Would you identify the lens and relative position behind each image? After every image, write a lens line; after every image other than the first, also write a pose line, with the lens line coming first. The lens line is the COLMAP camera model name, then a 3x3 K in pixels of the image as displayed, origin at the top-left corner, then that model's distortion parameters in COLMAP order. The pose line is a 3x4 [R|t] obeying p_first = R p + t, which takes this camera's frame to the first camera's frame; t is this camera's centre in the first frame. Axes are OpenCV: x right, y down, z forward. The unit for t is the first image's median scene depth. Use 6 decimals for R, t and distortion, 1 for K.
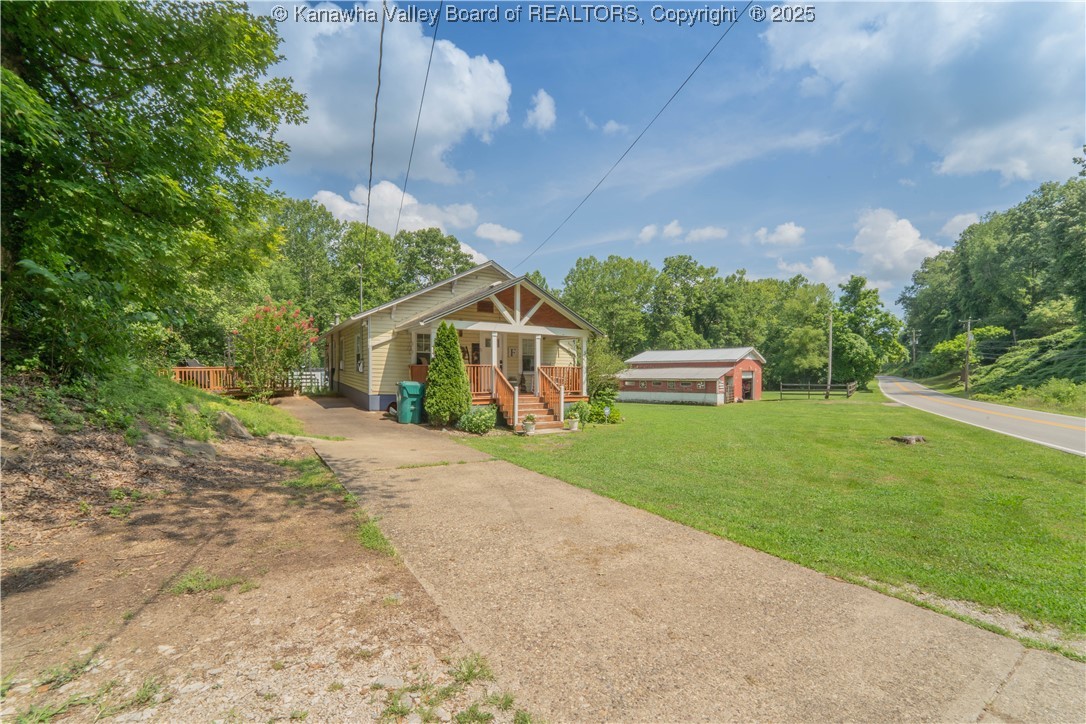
lens RADIAL K [[457.0, 0, 544.5], [0, 457.0, 361.6], [0, 0, 1]] dist [-0.025363, 0.002954]
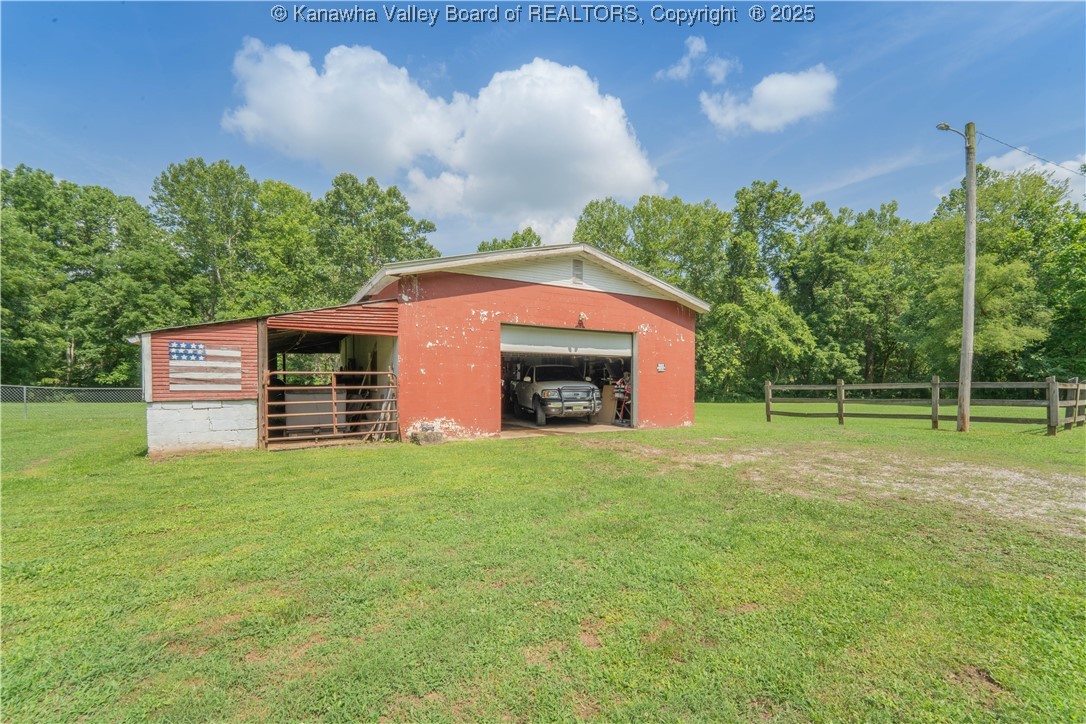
lens RADIAL K [[457.0, 0, 543.8], [0, 457.0, 370.4], [0, 0, 1]] dist [-0.025363, 0.002954]
pose [[0.940826, -0.002847, -0.338878, 0.243204], [0.004746, 0.999977, 0.004775, 0.020830], [0.338857, -0.006100, 0.940818, 0.332714]]
